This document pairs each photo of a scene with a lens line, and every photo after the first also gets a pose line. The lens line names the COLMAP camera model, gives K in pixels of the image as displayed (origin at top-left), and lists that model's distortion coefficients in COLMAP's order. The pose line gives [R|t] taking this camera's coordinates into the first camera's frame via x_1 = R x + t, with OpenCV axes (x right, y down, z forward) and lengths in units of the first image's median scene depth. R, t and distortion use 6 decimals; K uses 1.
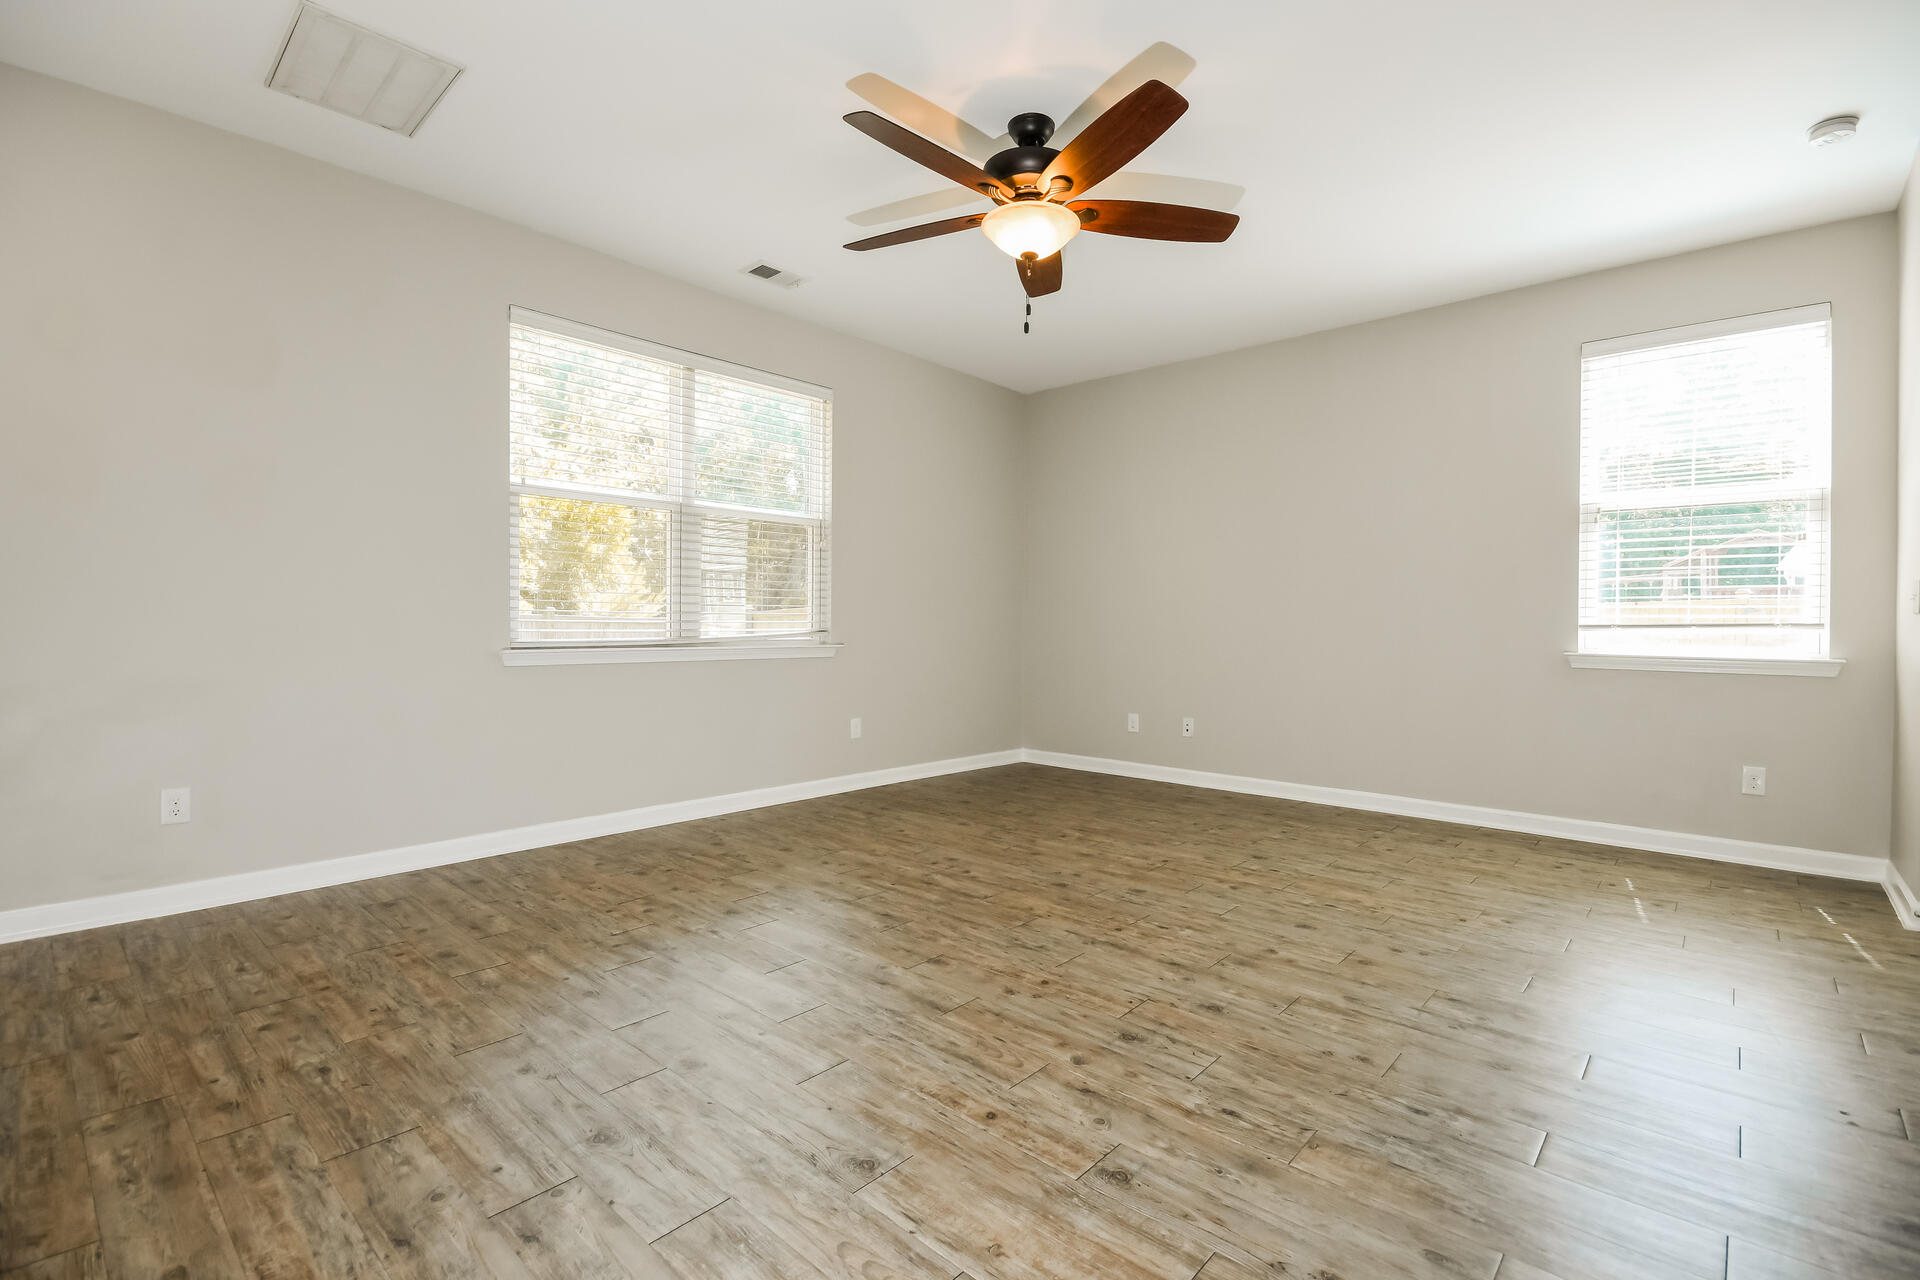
lens RADIAL K [[826.4, 0, 960.0], [0, 826.4, 640.0], [0, 0, 1]] dist [0.000407, -0.006637]
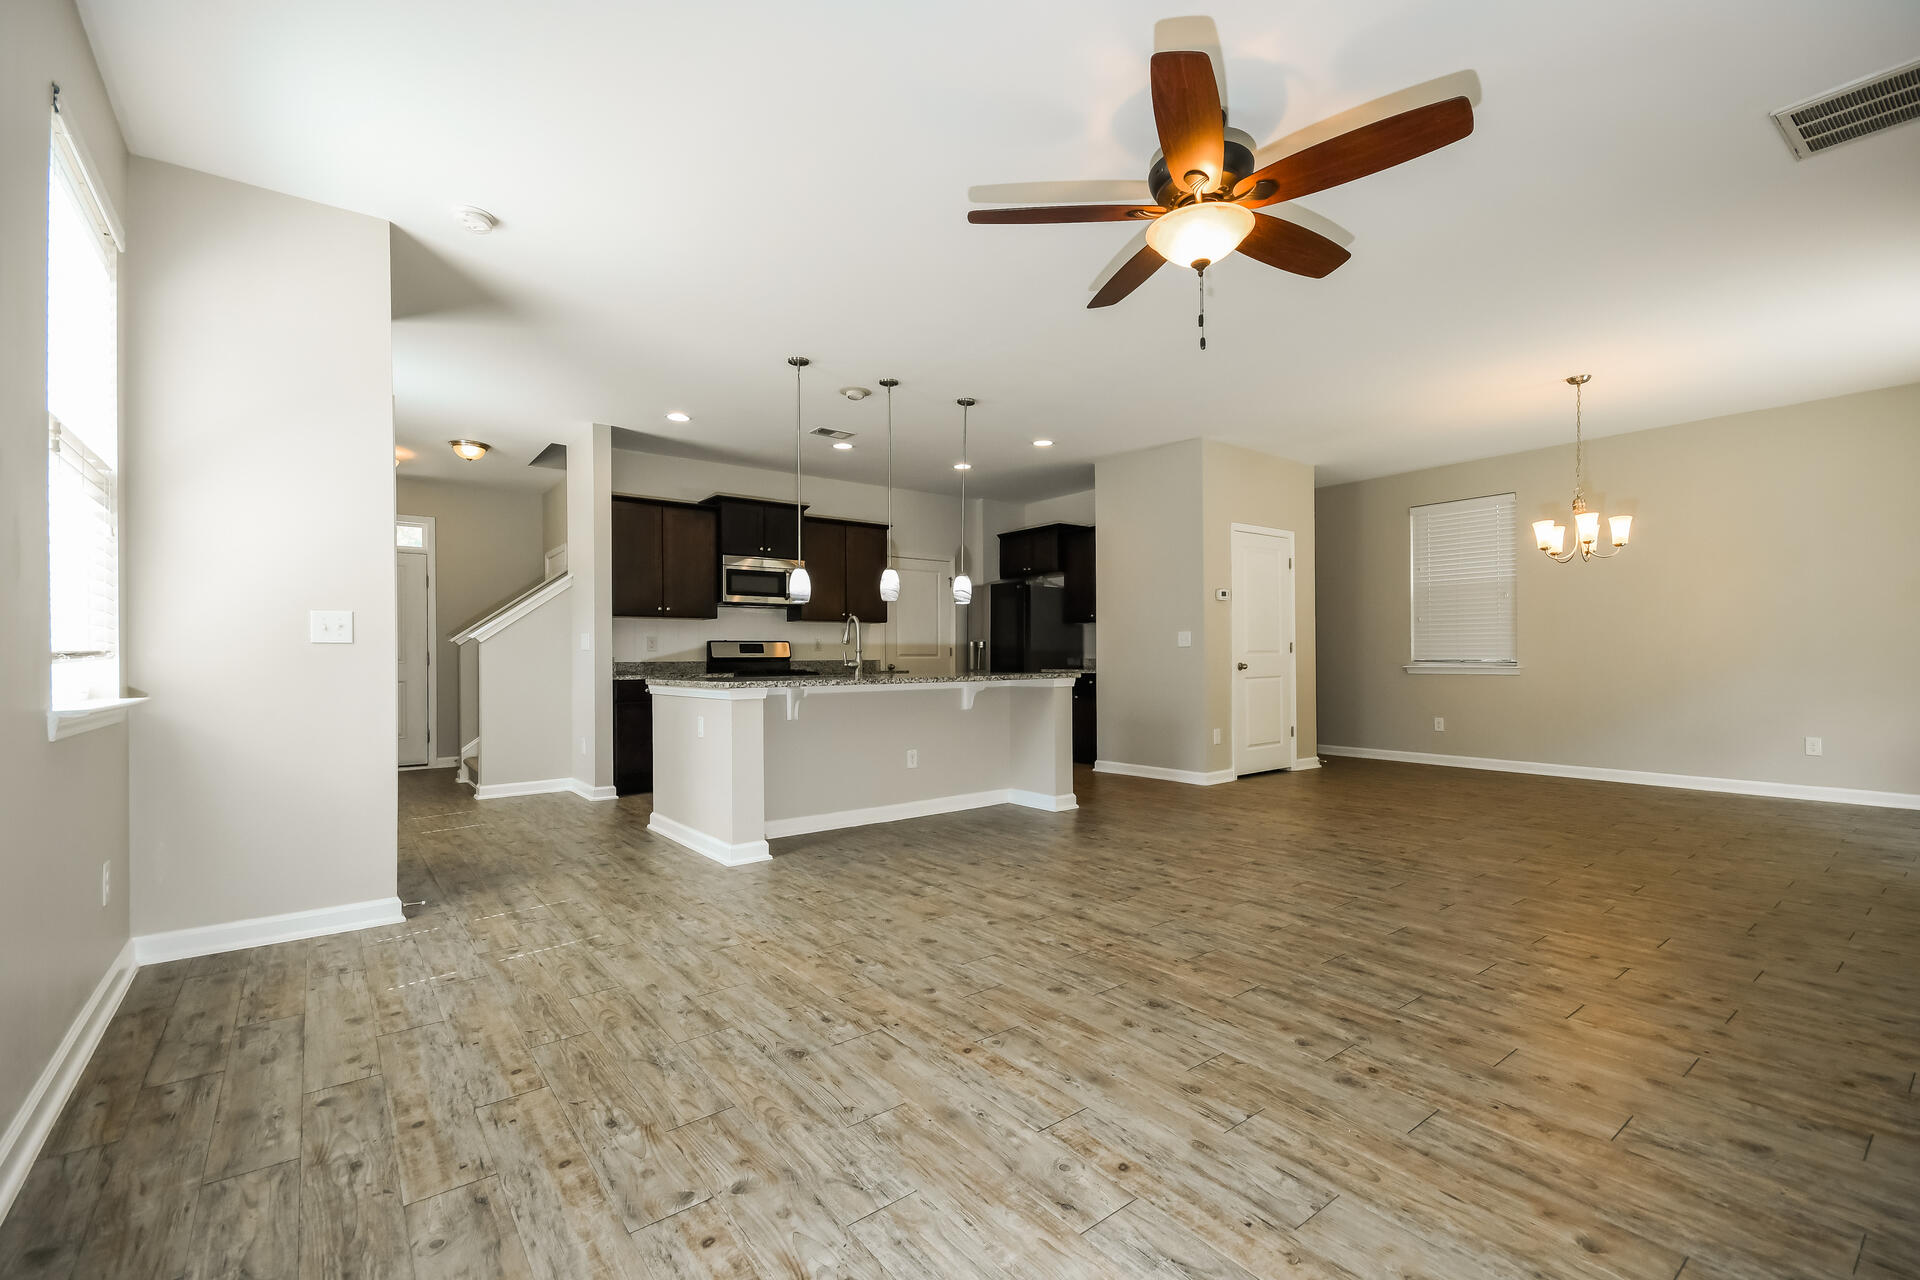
lens RADIAL K [[826.4, 0, 960.0], [0, 826.4, 640.0], [0, 0, 1]] dist [0.000407, -0.006637]
pose [[-0.984224, 0.003008, 0.176901, 0.178641], [0.002363, 0.999990, -0.003862, -0.033468], [-0.176910, -0.003383, -0.984221, 1.931327]]
